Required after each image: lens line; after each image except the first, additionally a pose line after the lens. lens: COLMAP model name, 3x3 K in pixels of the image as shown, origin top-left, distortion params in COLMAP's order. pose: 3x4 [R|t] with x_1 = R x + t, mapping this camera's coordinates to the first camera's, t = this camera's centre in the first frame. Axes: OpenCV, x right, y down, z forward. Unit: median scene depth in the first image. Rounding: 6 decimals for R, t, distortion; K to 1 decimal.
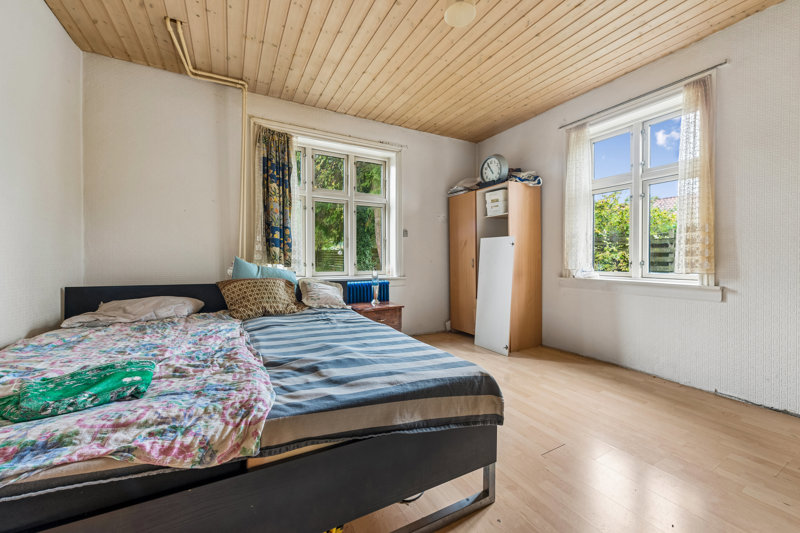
lens RADIAL K [[316.0, 0, 400.0], [0, 316.0, 266.5], [0, 0, 1]] dist [0.012125, 0.000024]
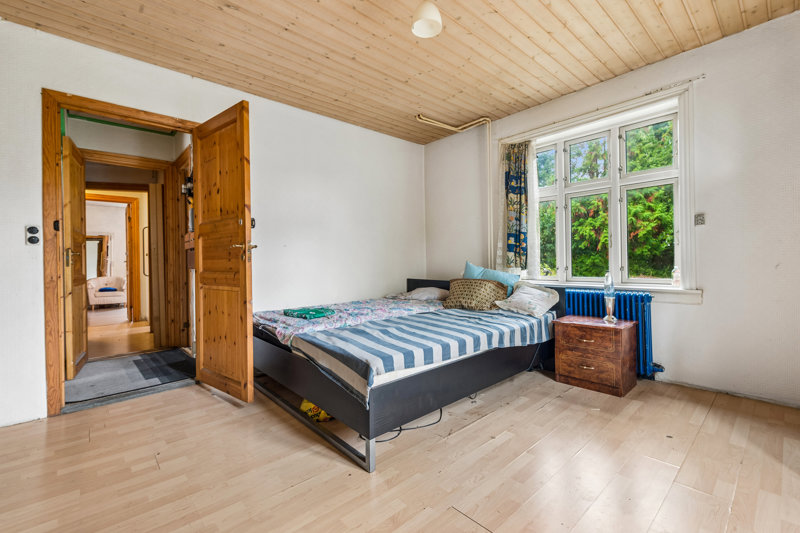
lens RADIAL K [[352.2, 0, 400.0], [0, 352.2, 266.5], [0, 0, 1]] dist [0.000216, 0.000016]
pose [[0.230243, 0.004968, -0.973120, 0.678945], [-0.011377, 0.999932, 0.002413, -0.009638], [0.973067, 0.010516, 0.230284, 0.347408]]
